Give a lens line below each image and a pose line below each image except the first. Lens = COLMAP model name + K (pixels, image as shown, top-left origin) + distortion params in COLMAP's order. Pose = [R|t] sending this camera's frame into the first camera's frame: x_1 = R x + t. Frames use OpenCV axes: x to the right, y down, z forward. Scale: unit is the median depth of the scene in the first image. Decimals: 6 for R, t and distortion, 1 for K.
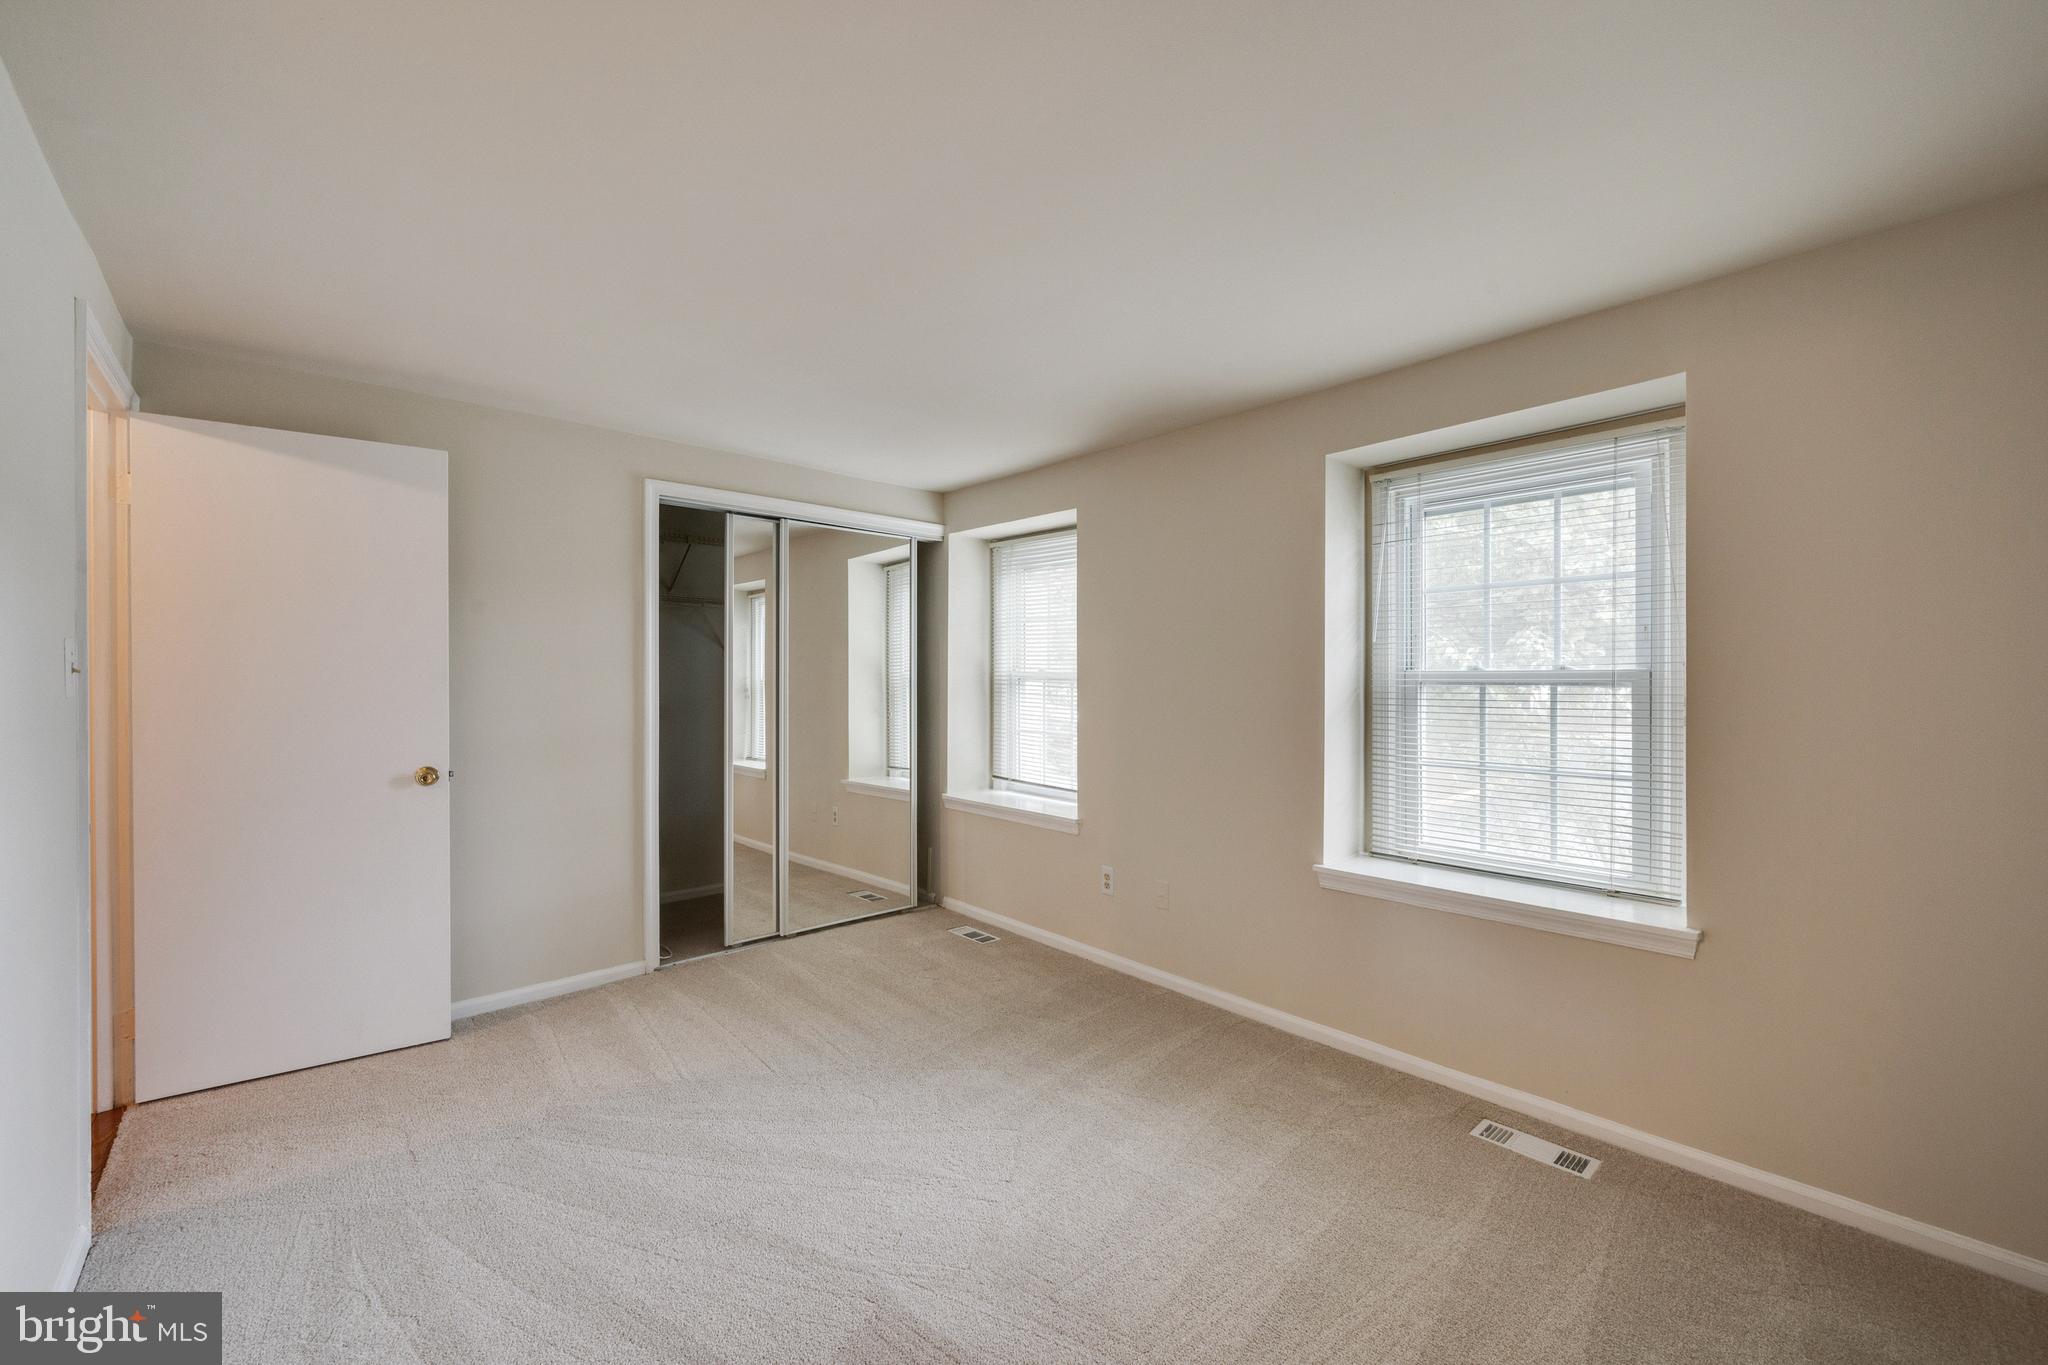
lens RADIAL K [[813.9, 0, 1023.8], [0, 813.9, 676.5], [0, 0, 1]] dist [-0.000193, 0.000432]
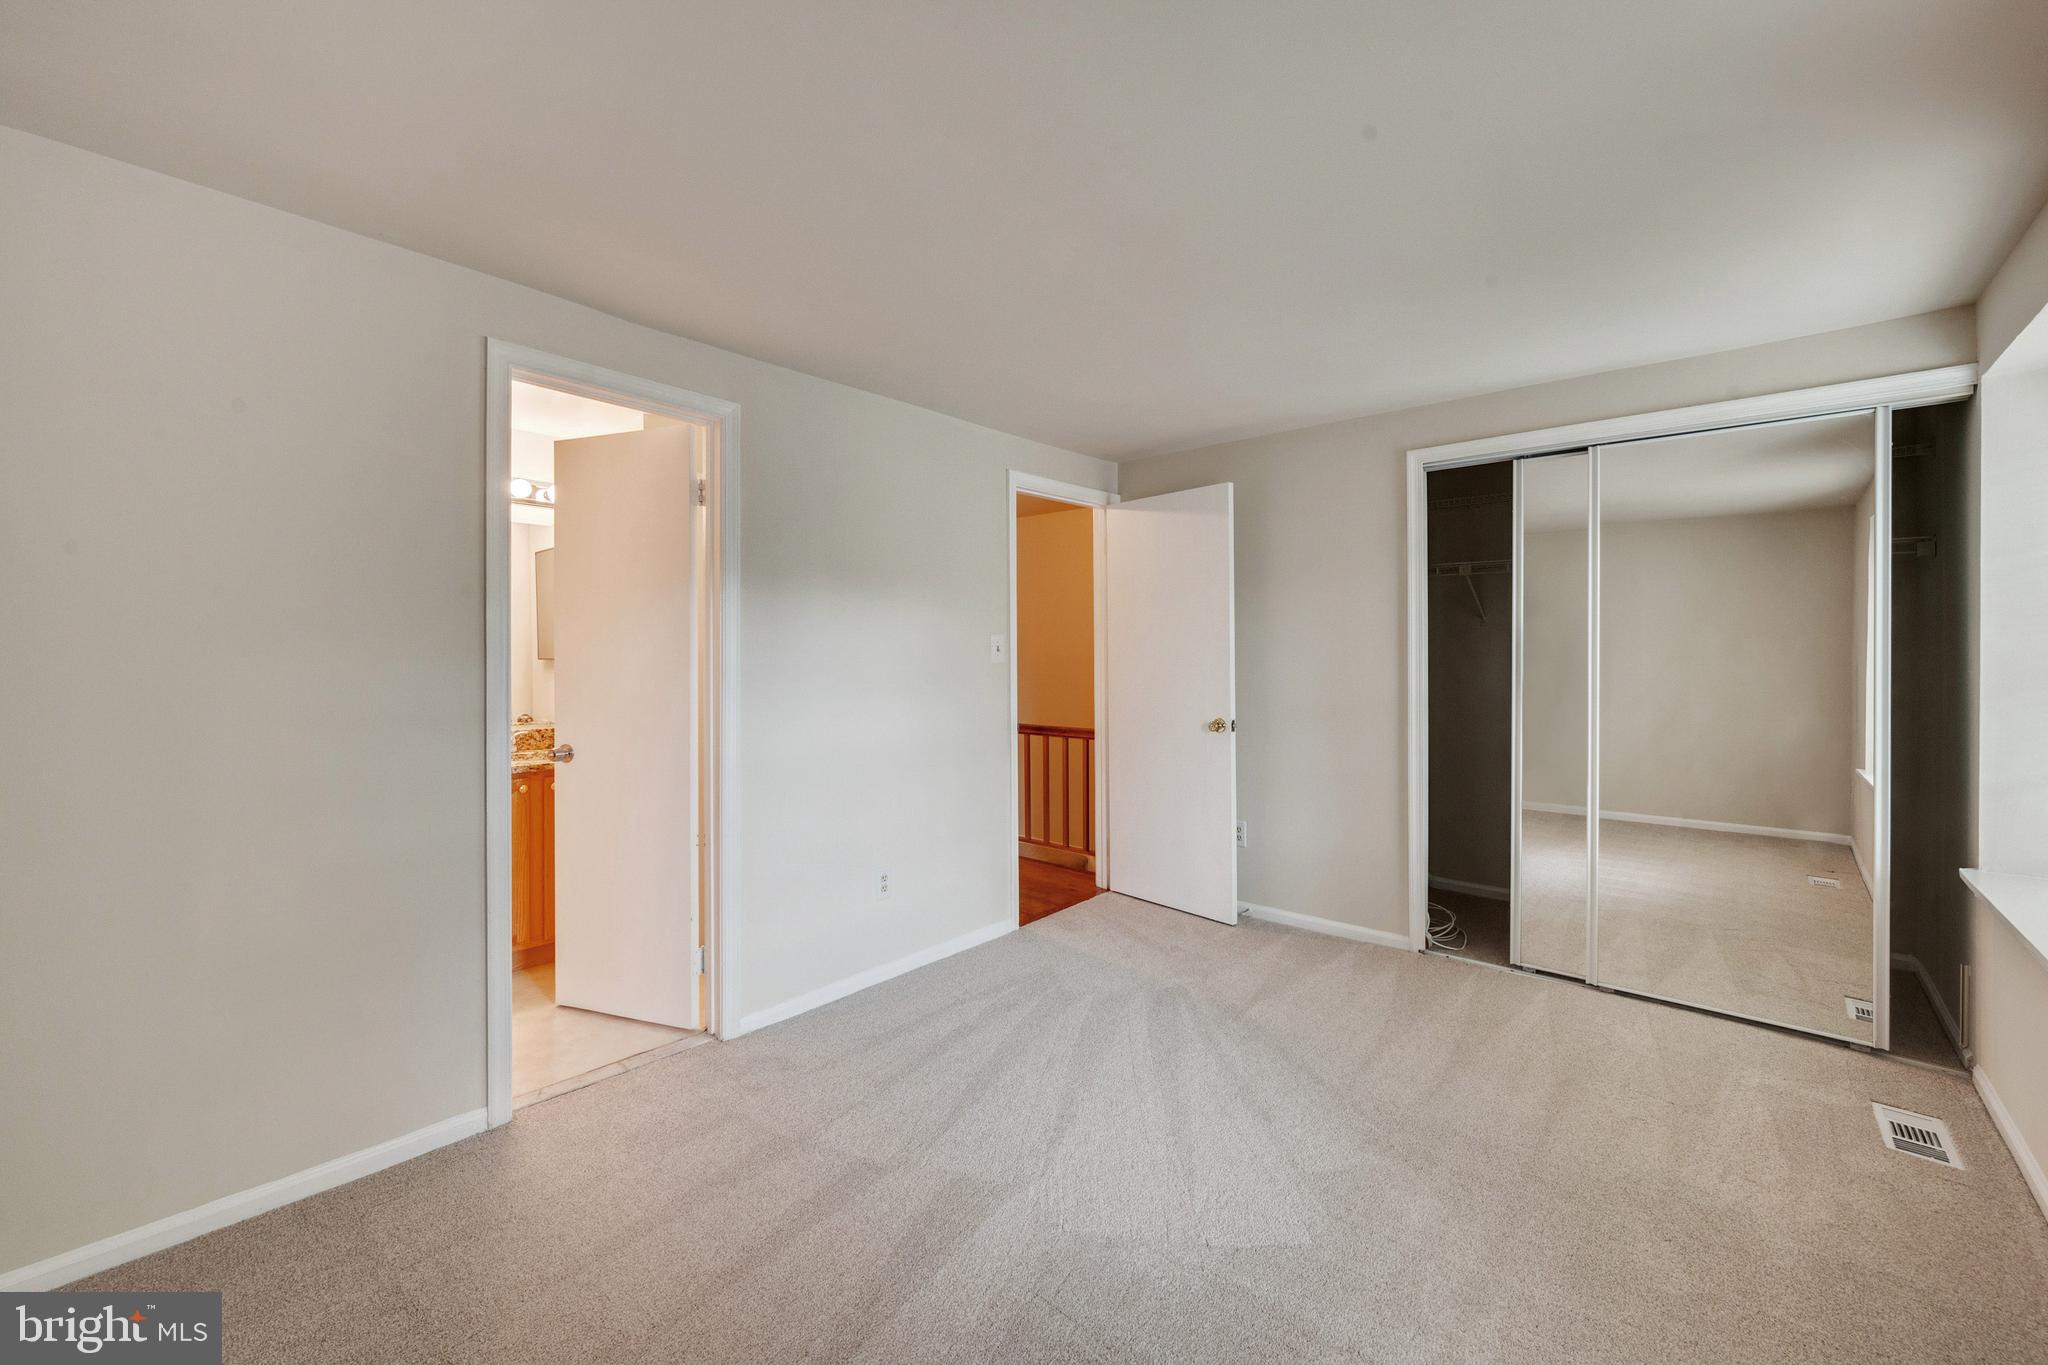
lens RADIAL K [[818.8, 0, 1019.0], [0, 818.8, 655.4], [0, 0, 1]] dist [-0.000010, 0.000076]
pose [[0.105754, 0.001220, -0.994392, 0.489582], [0.004587, 0.999988, 0.001714, 0.001205], [0.994382, -0.004743, 0.105747, 0.434282]]
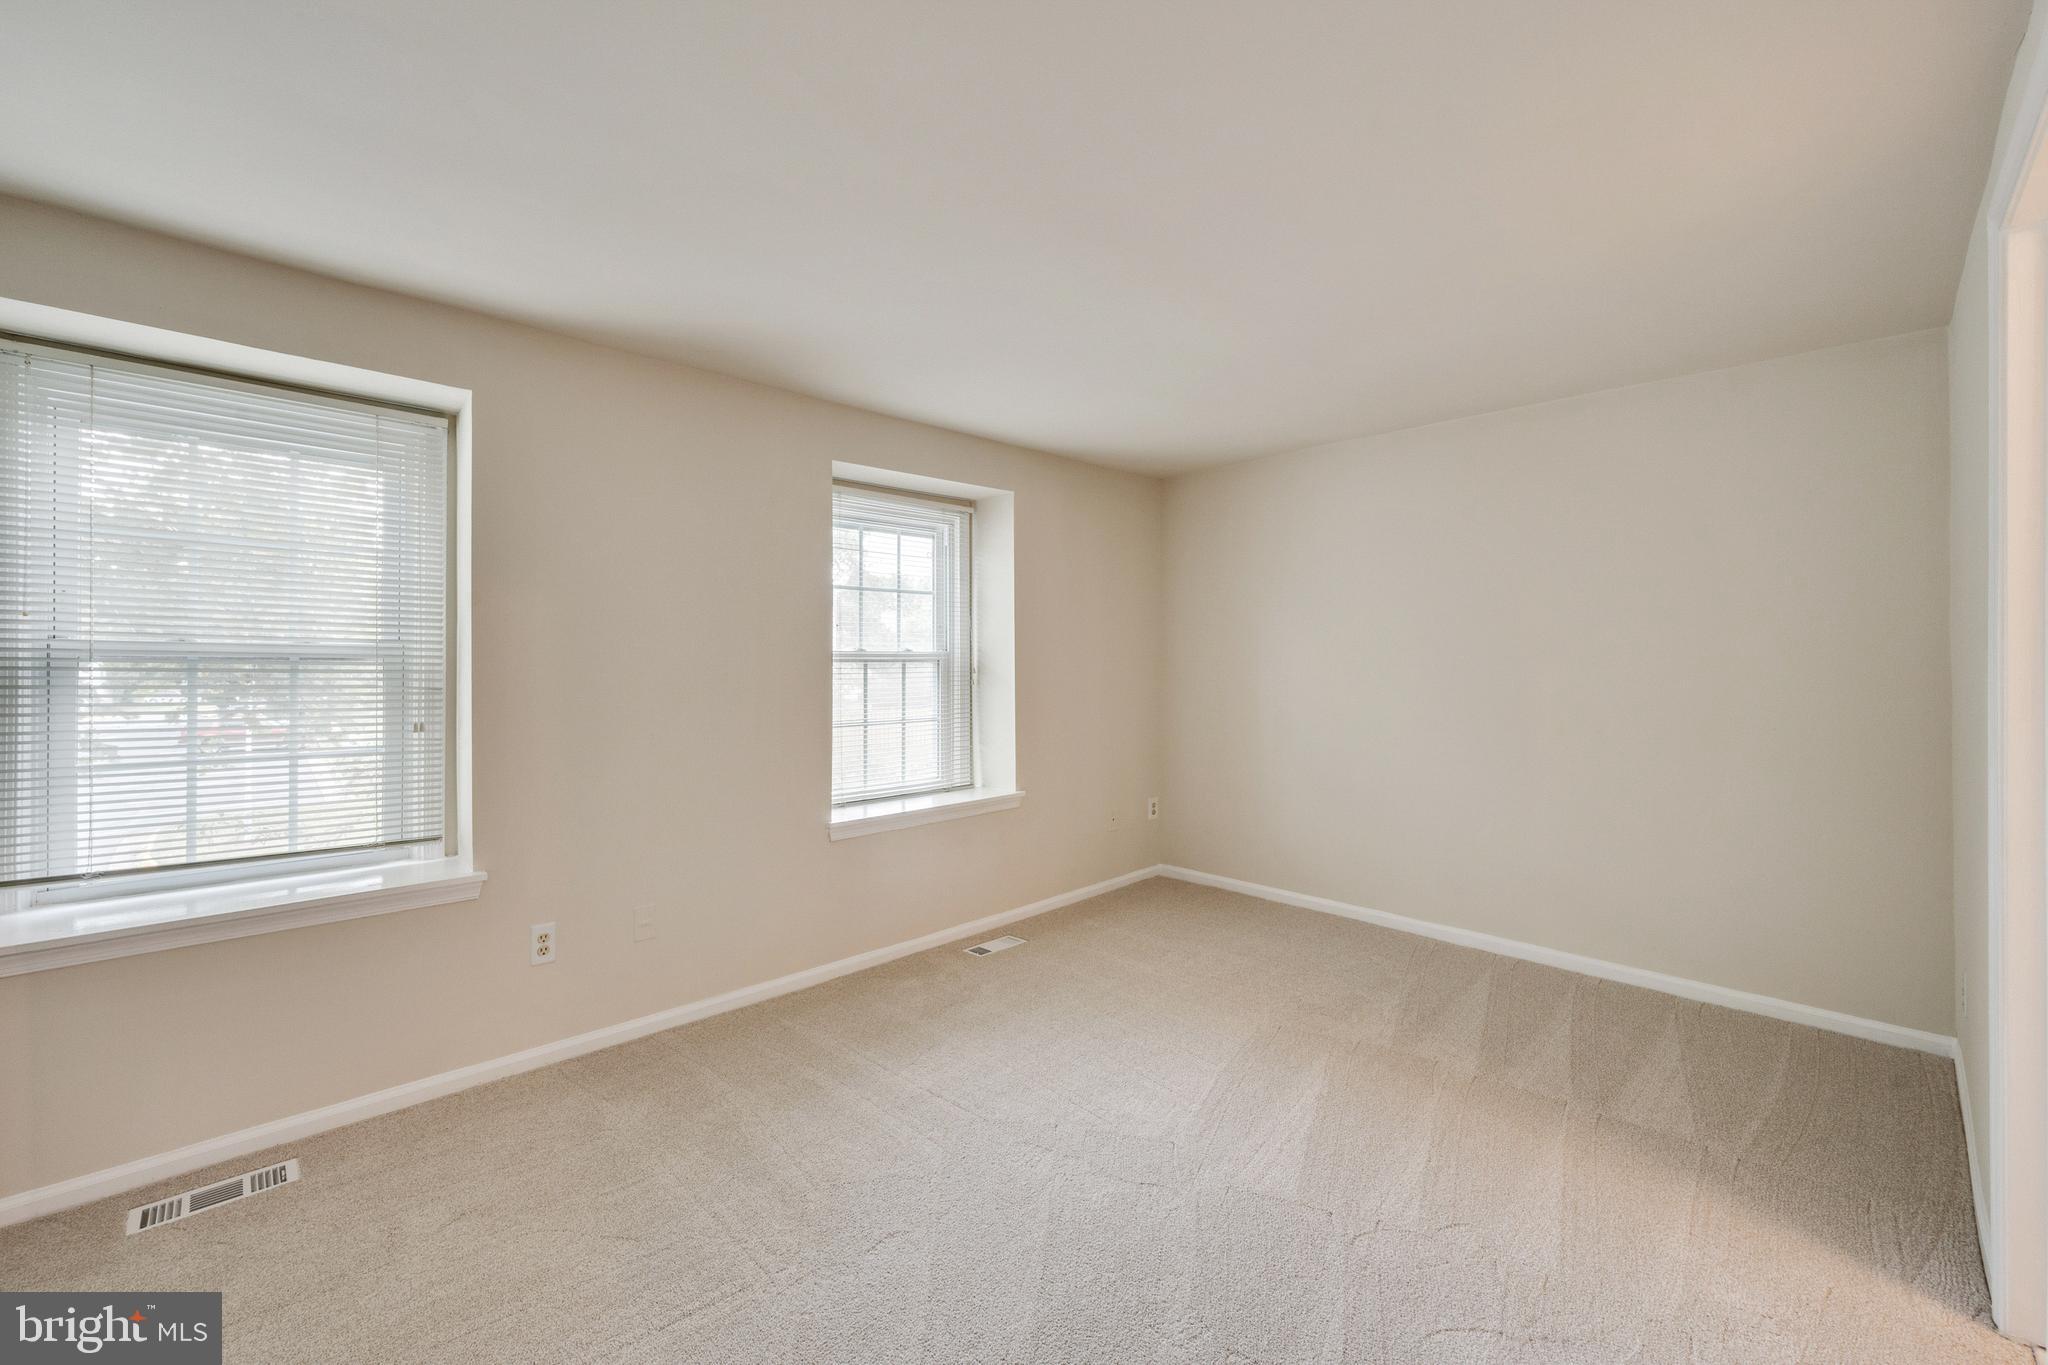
lens RADIAL K [[799.1, 0, 1026.9], [0, 799.1, 661.8], [0, 0, 1]] dist [0.000027, -0.000026]
pose [[-0.018576, -0.002507, 0.999824, -0.641714], [-0.001537, 0.999996, 0.002479, 0.005116], [-0.999826, -0.001491, -0.018580, 0.642254]]
